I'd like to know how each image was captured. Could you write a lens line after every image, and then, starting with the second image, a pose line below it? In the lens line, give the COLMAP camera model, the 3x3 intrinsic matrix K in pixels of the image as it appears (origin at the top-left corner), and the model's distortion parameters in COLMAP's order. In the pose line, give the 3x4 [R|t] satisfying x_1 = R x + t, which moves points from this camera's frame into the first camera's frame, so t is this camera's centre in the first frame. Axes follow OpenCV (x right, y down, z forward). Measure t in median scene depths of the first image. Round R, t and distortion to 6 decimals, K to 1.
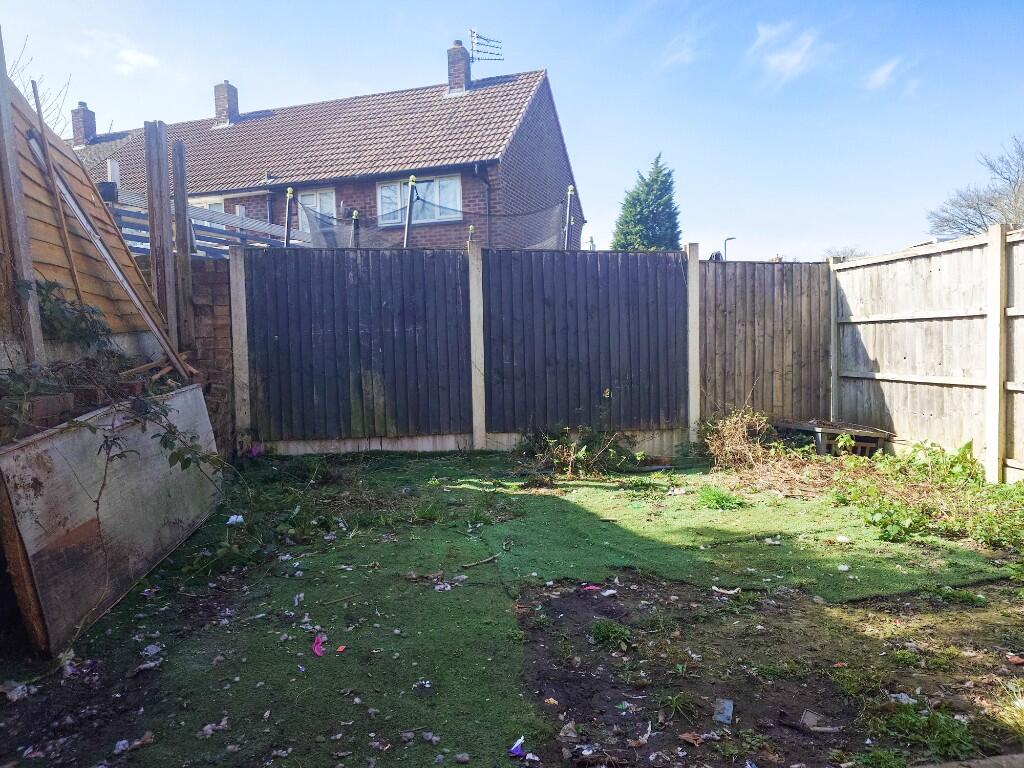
lens RADIAL K [[709.8, 0, 517.1], [0, 709.8, 382.7], [0, 0, 1]] dist [-0.001935, 0.000369]
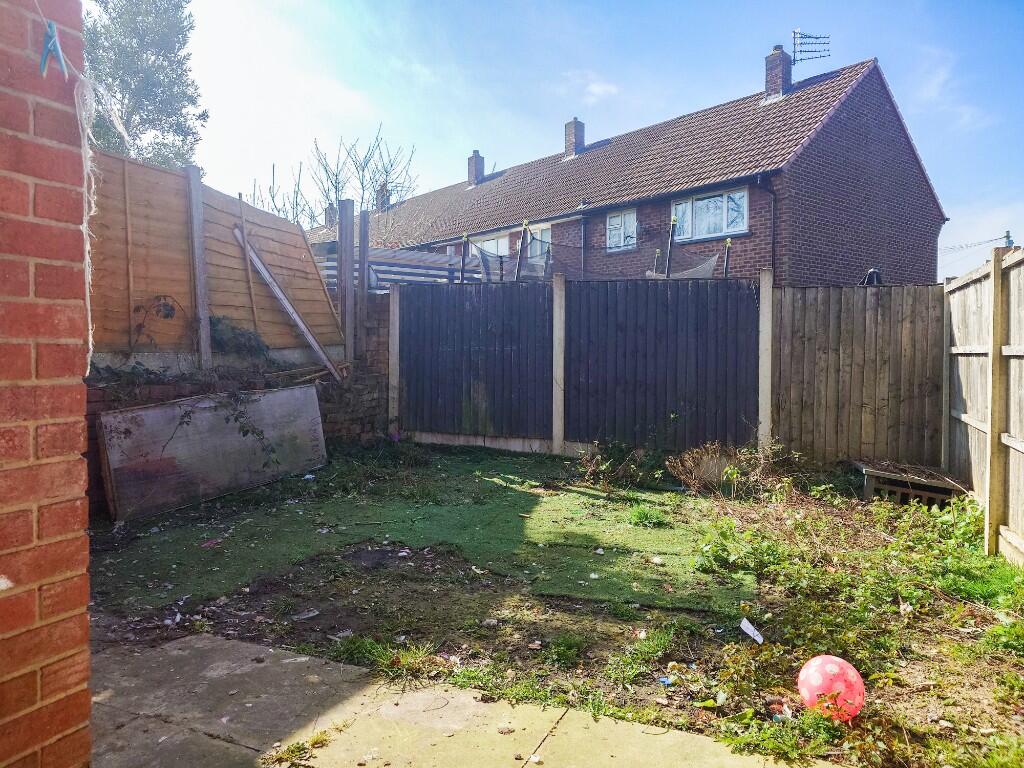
lens RADIAL K [[723.6, 0, 507.7], [0, 723.6, 370.1], [0, 0, 1]] dist [-0.001840, 0.001776]
pose [[0.839646, 0.043130, -0.541419, 0.503509], [-0.058007, 0.998262, -0.010436, -0.025112], [0.540028, 0.040168, 0.840688, -0.031994]]
